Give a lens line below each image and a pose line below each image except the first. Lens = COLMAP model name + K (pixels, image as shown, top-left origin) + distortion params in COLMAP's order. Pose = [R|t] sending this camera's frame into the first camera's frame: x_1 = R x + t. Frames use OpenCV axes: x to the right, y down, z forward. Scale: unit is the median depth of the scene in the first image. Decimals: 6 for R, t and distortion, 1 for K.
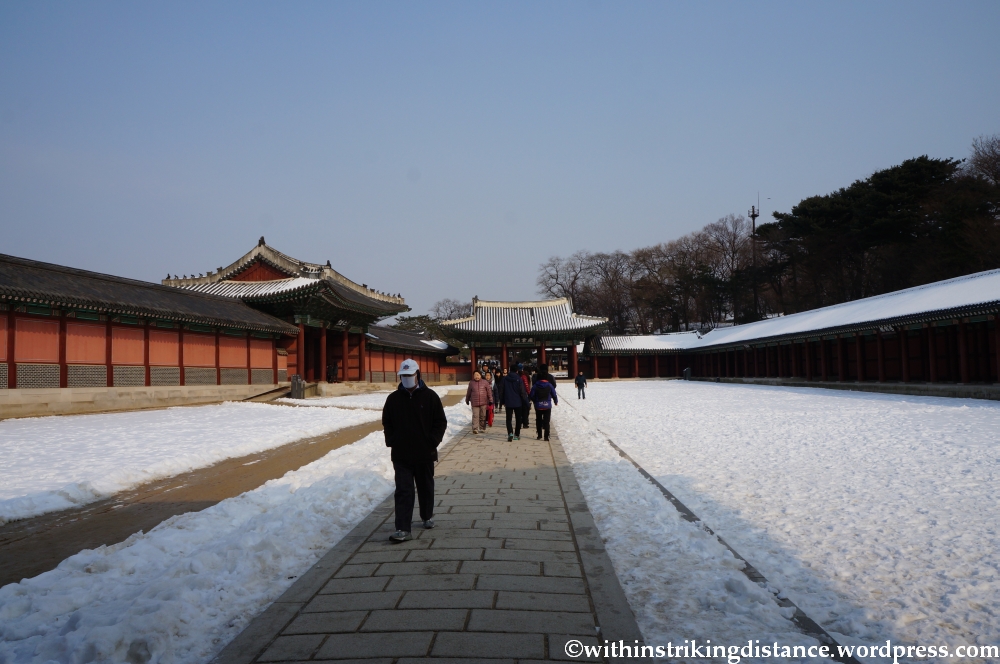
lens RADIAL K [[769.7, 0, 484.2], [0, 769.7, 330.3], [0, 0, 1]] dist [-0.028437, 0.005114]
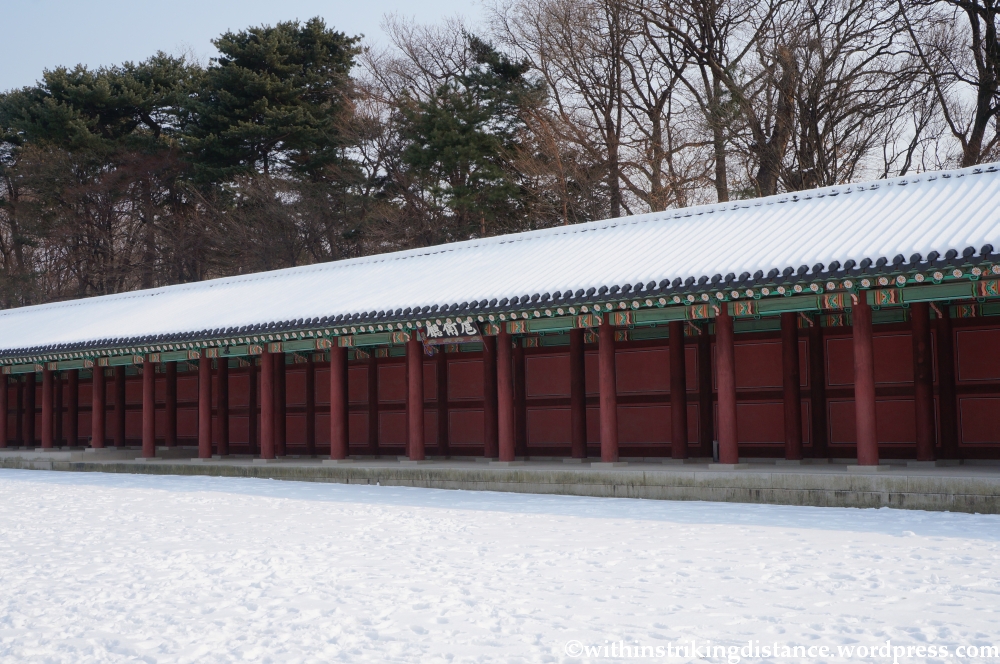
lens RADIAL K [[1186.4, 0, 500.0], [0, 1186.4, 332.0], [0, 0, 1]] dist [0.009292, 0.008691]
pose [[0.621712, 0.065300, 0.780519, 0.054404], [-0.039797, 0.997865, -0.051784, 0.032063], [-0.782234, 0.001133, 0.622984, 0.609467]]
